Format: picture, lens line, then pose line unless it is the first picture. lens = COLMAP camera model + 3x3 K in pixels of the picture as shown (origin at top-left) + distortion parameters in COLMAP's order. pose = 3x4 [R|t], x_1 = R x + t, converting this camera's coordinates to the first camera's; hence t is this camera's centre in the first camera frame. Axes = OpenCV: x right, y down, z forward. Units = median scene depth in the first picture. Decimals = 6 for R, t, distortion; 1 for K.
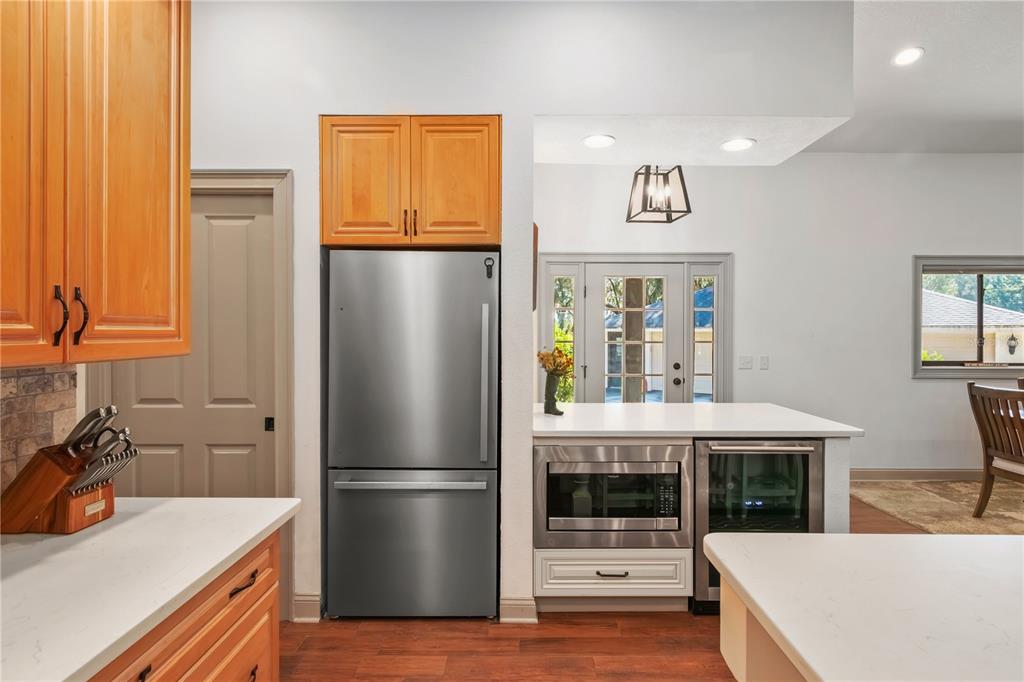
lens RADIAL K [[541.7, 0, 513.9], [0, 541.7, 333.6], [0, 0, 1]] dist [-0.000027, -0.000578]
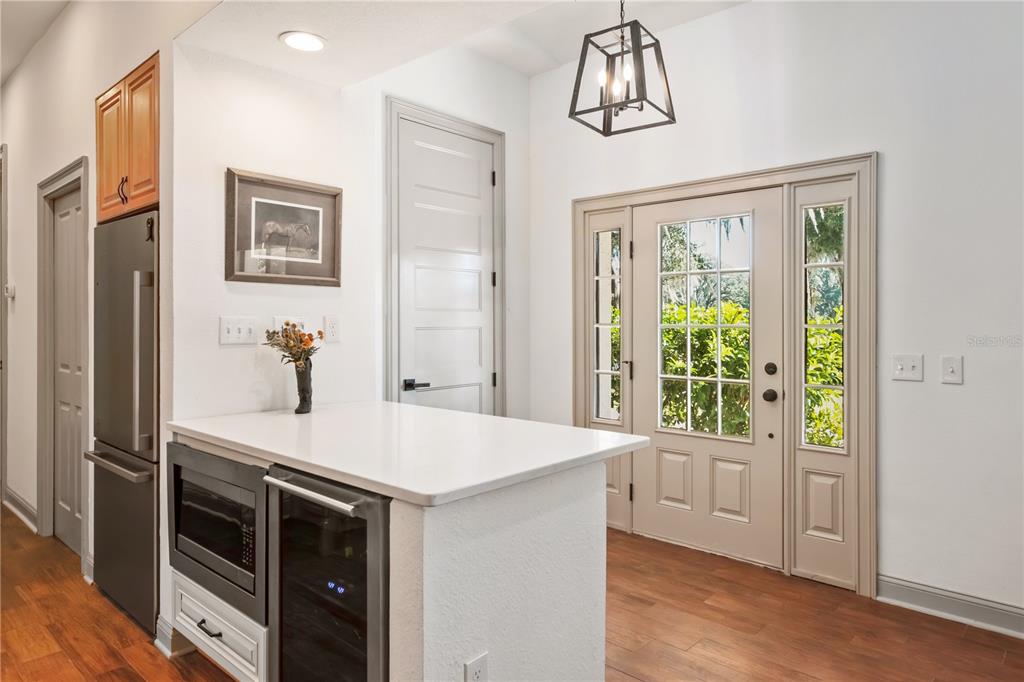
lens RADIAL K [[638.0, 0, 514.0], [0, 638.0, 323.4], [0, 0, 1]] dist [-0.004235, 0.000381]
pose [[0.746159, -0.000158, -0.665768, 0.547346], [-0.002426, 0.999993, -0.002957, 0.015540], [0.665763, 0.003822, 0.746153, 0.321895]]
